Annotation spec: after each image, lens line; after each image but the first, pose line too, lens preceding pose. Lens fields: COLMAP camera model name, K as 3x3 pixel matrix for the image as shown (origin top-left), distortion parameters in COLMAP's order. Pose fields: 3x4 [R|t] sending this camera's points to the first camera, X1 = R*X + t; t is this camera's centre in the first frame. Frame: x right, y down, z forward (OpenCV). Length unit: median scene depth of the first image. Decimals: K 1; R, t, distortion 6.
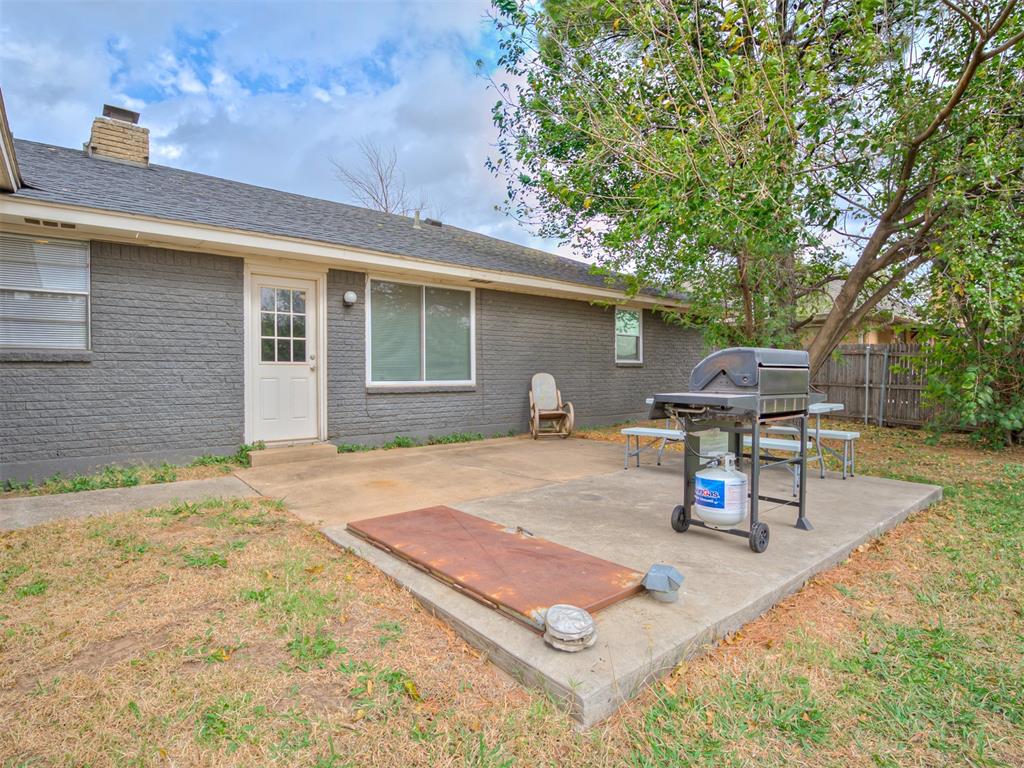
lens RADIAL K [[531.6, 0, 512.0], [0, 531.6, 384.0], [0, 0, 1]] dist [-0.014431, -0.000257]
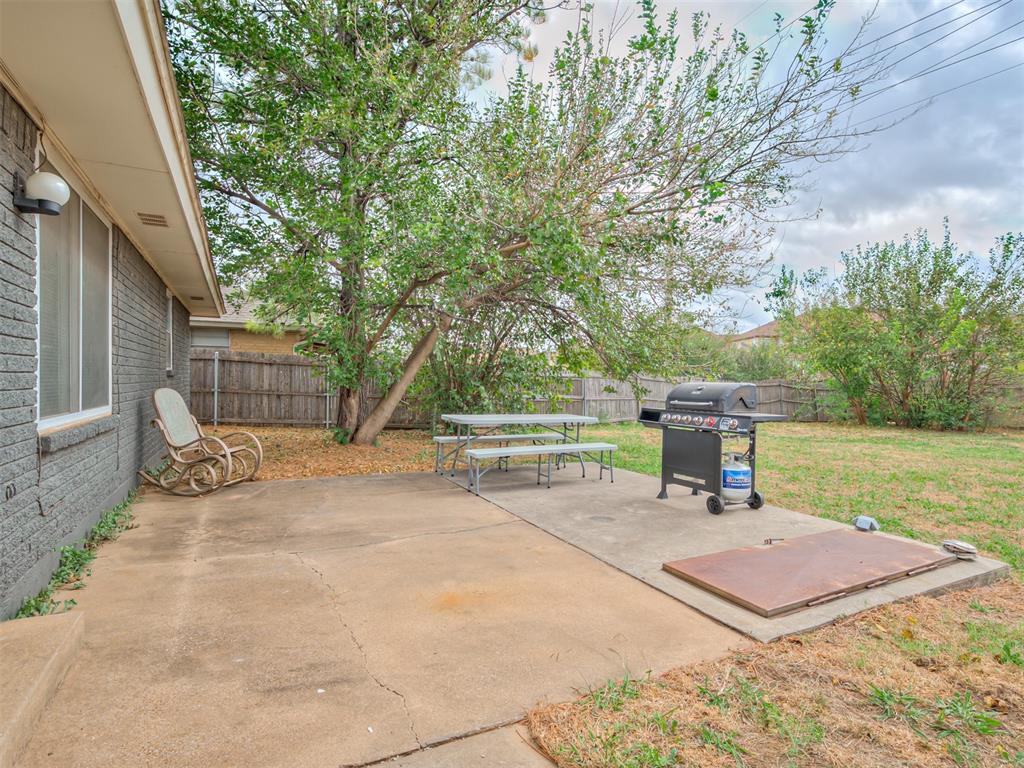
lens RADIAL K [[531.6, 0, 512.0], [0, 531.6, 384.0], [0, 0, 1]] dist [-0.014431, -0.000257]
pose [[0.227452, -0.001760, 0.973788, -1.039774], [0.004174, 0.999991, 0.000832, -0.057330], [-0.973780, 0.003875, 0.227457, 1.090616]]
